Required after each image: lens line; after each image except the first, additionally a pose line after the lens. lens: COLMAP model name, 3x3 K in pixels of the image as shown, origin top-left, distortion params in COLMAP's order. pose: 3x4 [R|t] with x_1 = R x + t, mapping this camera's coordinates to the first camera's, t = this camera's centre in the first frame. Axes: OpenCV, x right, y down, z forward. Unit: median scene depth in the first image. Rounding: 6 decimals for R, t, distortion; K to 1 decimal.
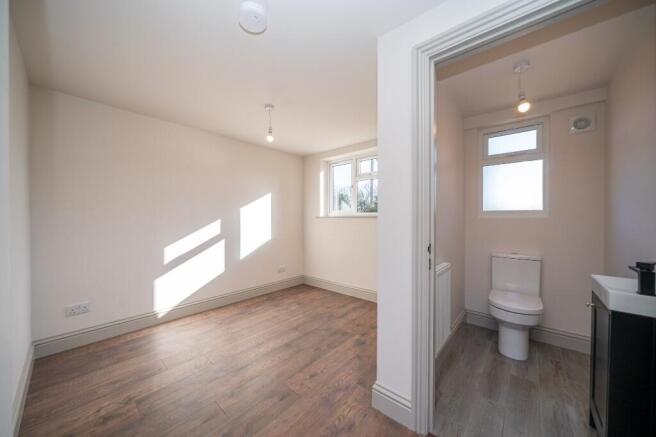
lens RADIAL K [[229.2, 0, 326.9], [0, 229.2, 218.7], [0, 0, 1]] dist [-0.017825, -0.000221]
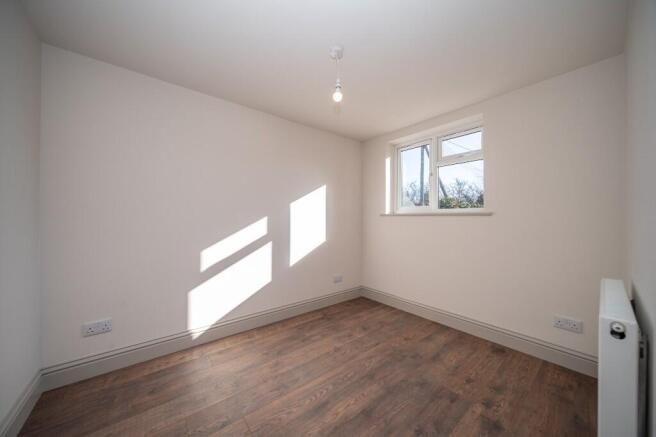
lens RADIAL K [[229.2, 0, 329.0], [0, 229.2, 219.1], [0, 0, 1]] dist [-0.017825, -0.000221]
pose [[0.985352, 0.004846, -0.170461, -0.126420], [-0.004546, 0.999987, 0.002155, 0.009943], [0.170470, -0.001348, 0.985362, 0.267886]]
